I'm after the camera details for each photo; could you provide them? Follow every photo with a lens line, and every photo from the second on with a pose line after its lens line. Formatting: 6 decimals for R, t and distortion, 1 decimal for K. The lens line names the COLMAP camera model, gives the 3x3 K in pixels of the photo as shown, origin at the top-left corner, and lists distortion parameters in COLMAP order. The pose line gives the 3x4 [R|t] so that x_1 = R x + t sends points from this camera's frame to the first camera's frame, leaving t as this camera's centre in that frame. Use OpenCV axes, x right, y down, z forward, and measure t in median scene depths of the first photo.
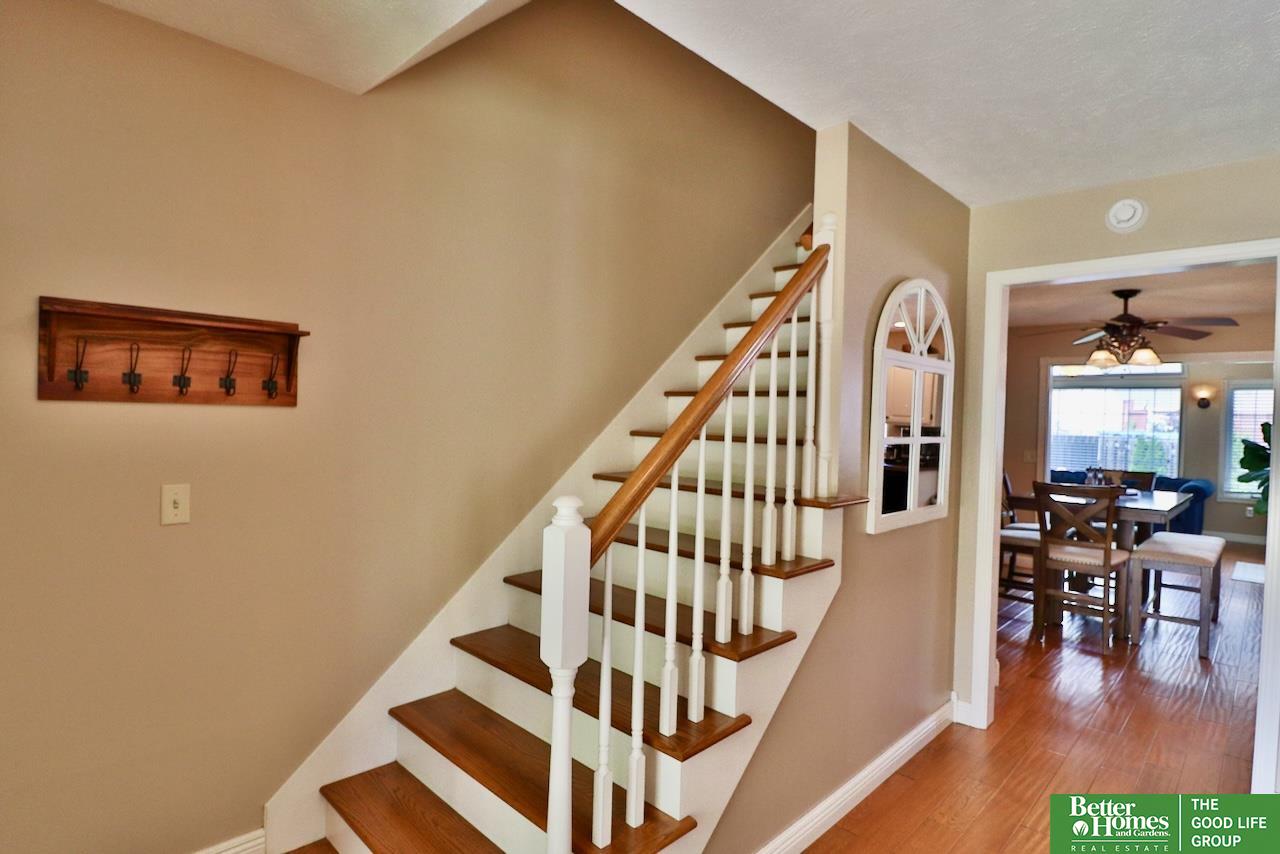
lens RADIAL K [[662.9, 0, 638.6], [0, 662.9, 430.3], [0, 0, 1]] dist [-0.003201, -0.012158]
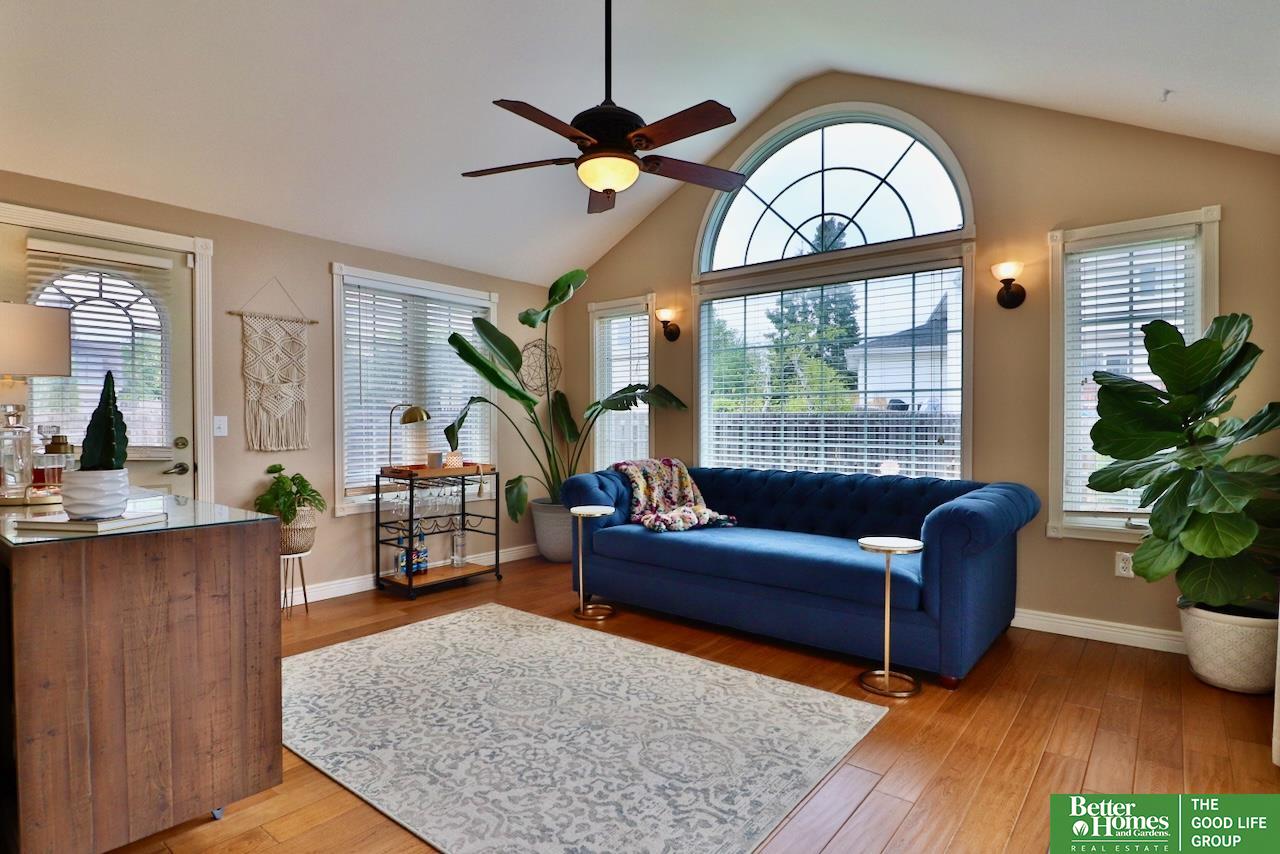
lens RADIAL K [[662.9, 0, 641.1], [0, 662.9, 431.0], [0, 0, 1]] dist [-0.003201, -0.012158]
pose [[0.995909, -0.025229, 0.086773, 0.635340], [0.025061, 0.999681, 0.003024, 0.038284], [-0.086822, -0.000837, 0.996224, 0.654678]]
